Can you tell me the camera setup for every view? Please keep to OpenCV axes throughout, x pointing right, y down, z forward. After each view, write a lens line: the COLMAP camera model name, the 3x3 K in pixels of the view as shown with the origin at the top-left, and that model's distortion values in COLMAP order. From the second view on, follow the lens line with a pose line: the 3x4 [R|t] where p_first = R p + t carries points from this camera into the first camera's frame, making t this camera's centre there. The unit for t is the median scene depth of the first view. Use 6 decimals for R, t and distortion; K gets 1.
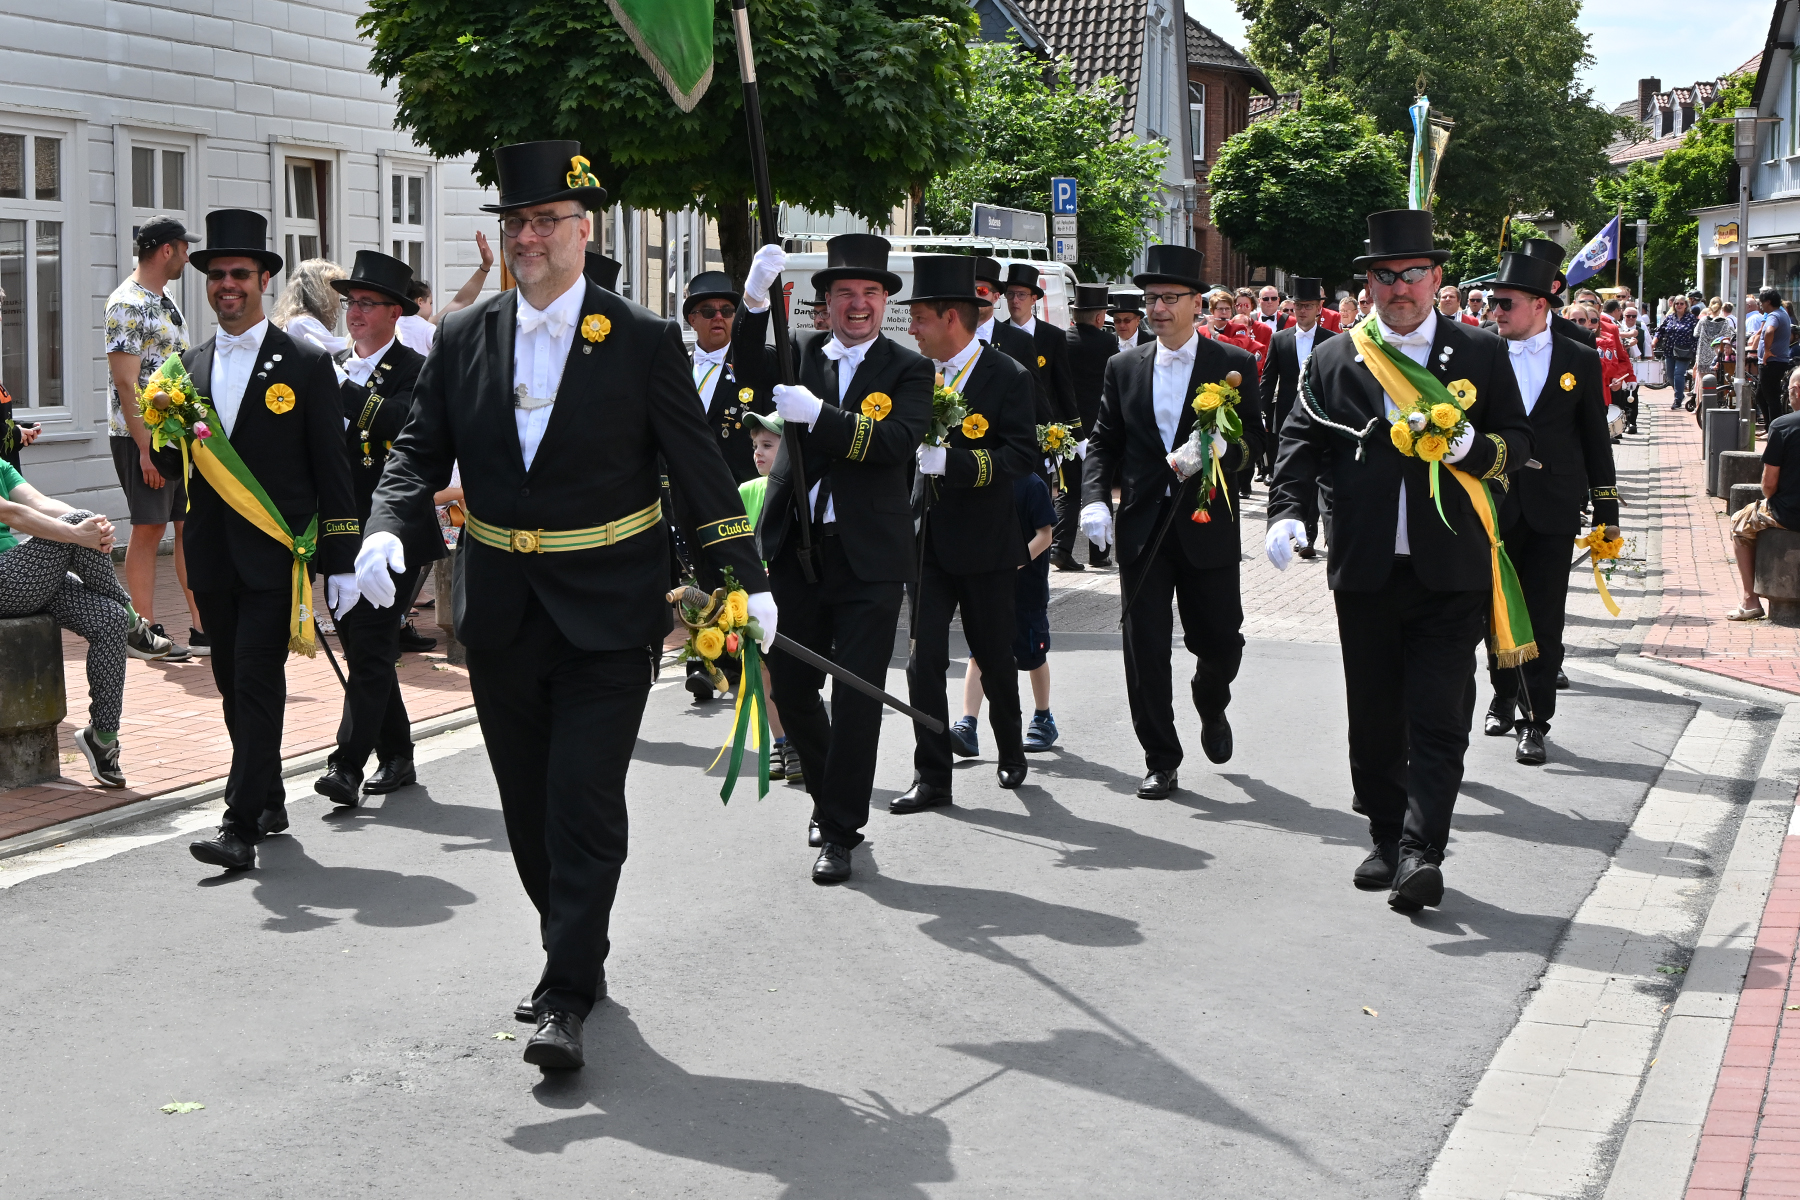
lens RADIAL K [[3269.1, 0, 764.6], [0, 3269.1, 580.6], [0, 0, 1]] dist [-0.018573, 0.000000]
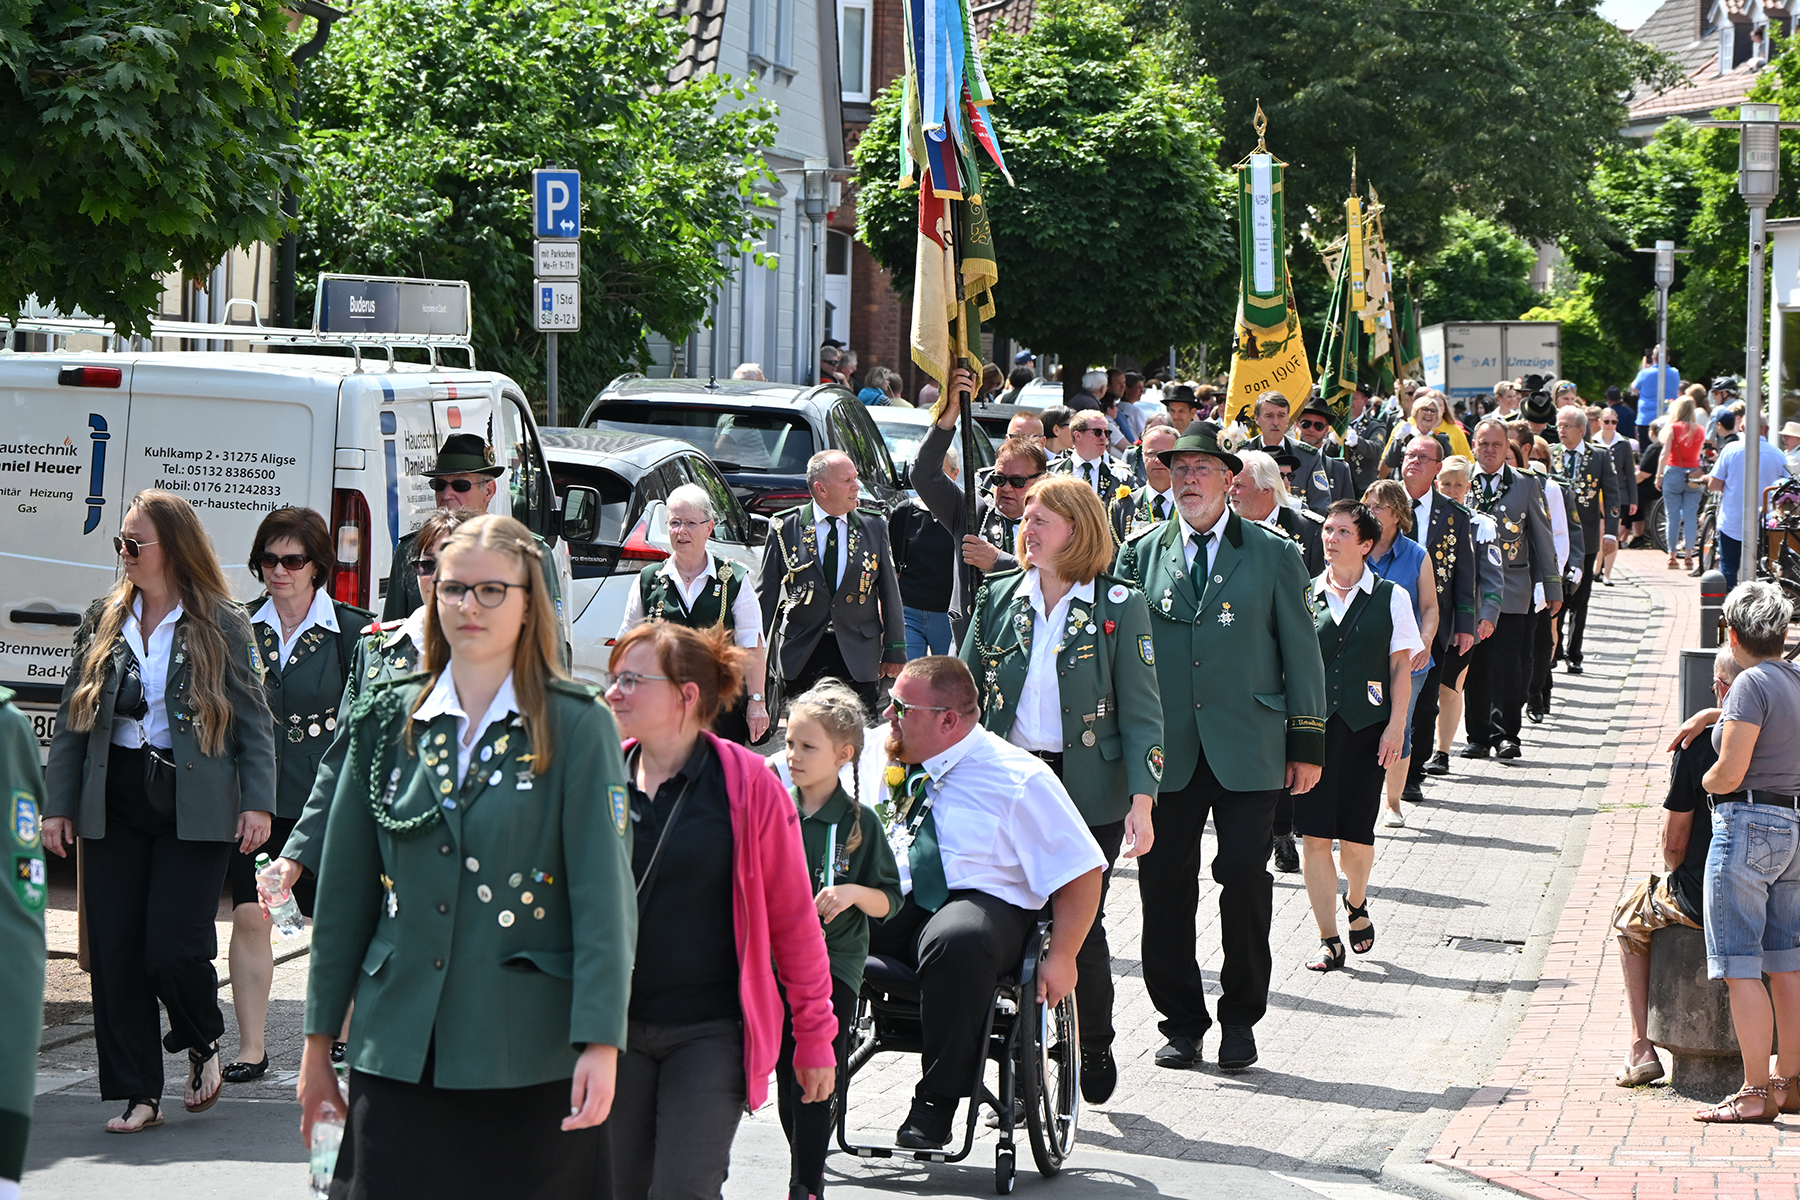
lens RADIAL K [[6355.4, 0, 1062.4], [0, 6355.4, 493.8], [0, 0, 1]] dist [-0.084915, 0.000000]
pose [[0.988217, 0.020614, 0.151668, 0.013245], [-0.012311, 0.998384, -0.055480, -0.010843], [-0.152566, 0.052959, 0.986873, -0.028566]]
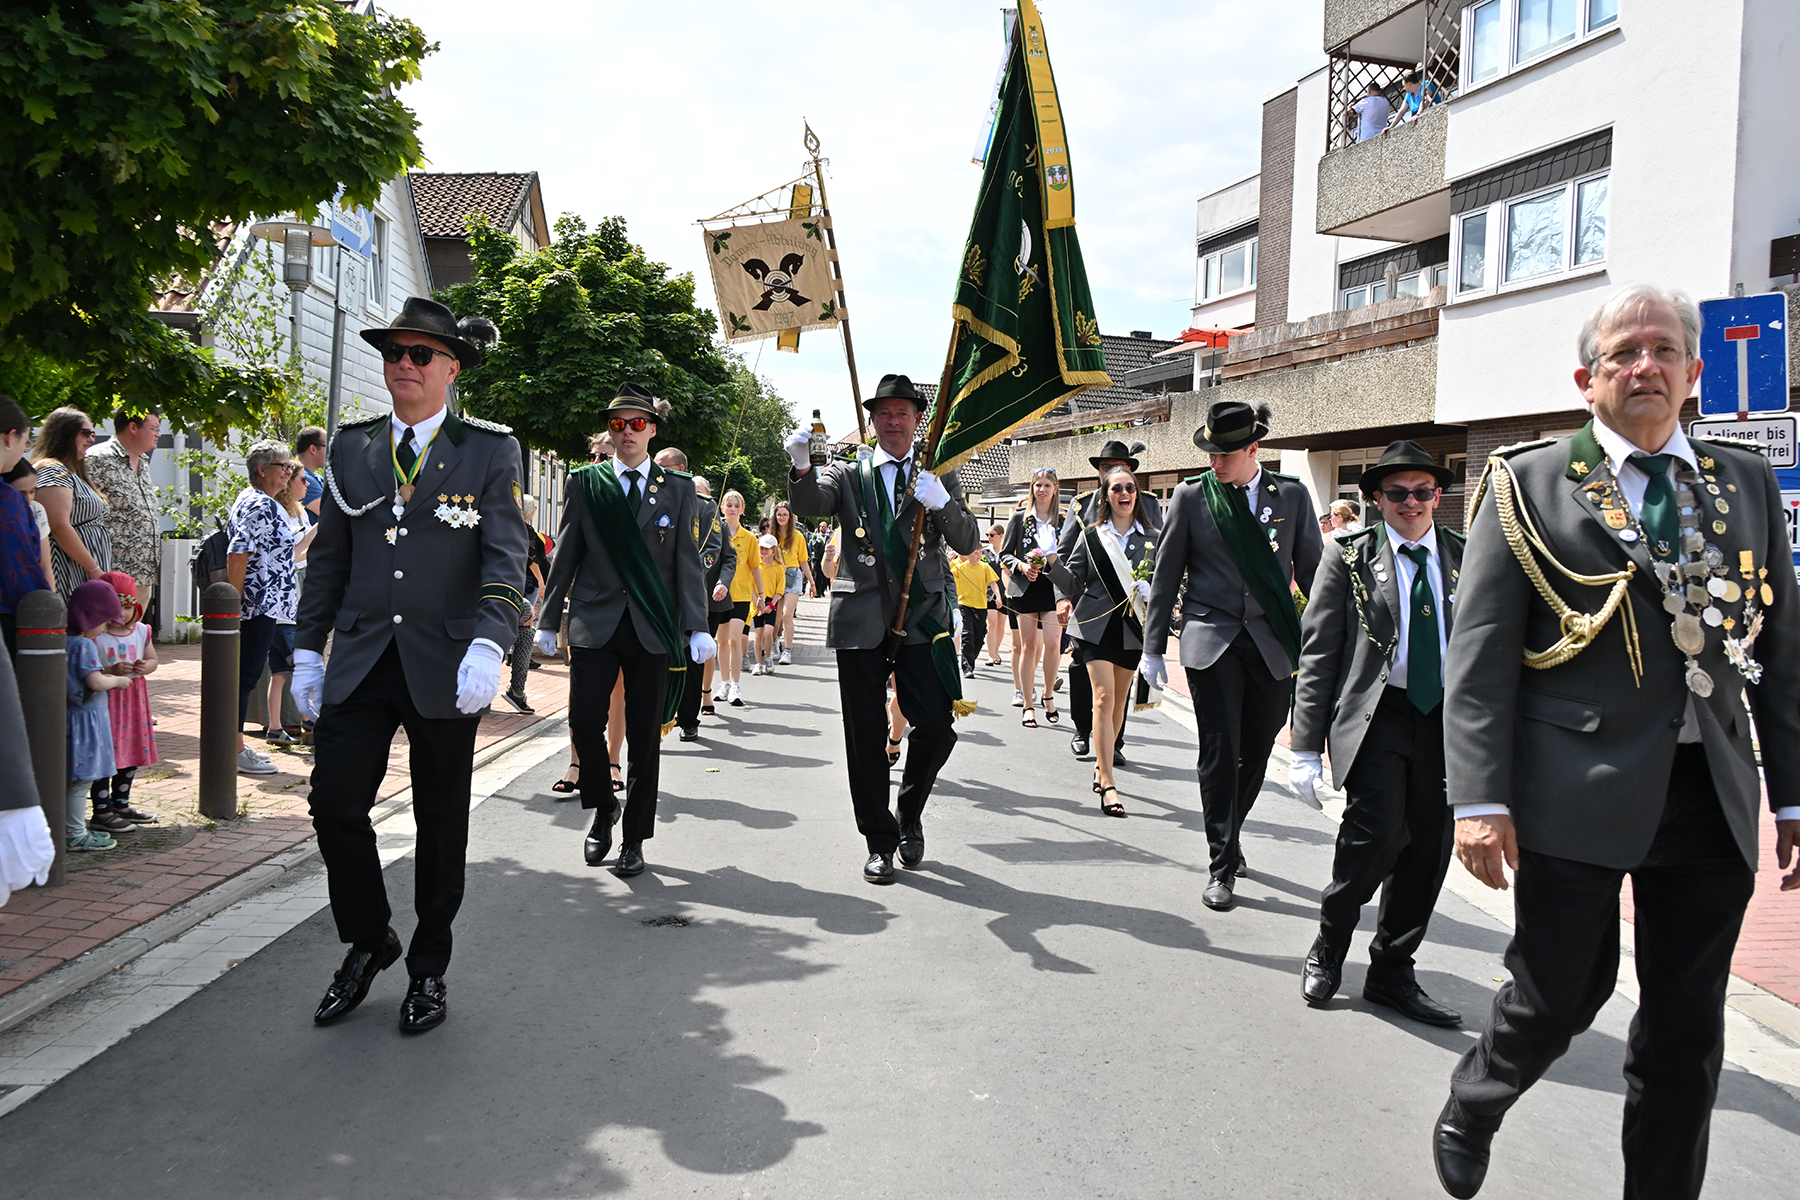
lens RADIAL K [[1482.3, 0, 908.5], [0, 1482.3, 595.3], [0, 0, 1]] dist [-0.006659, -0.008101]
pose [[0.929066, 0.019618, 0.369394, -0.083478], [-0.002177, 0.998865, -0.047573, 0.008354], [-0.369908, 0.043394, 0.928054, 0.008253]]
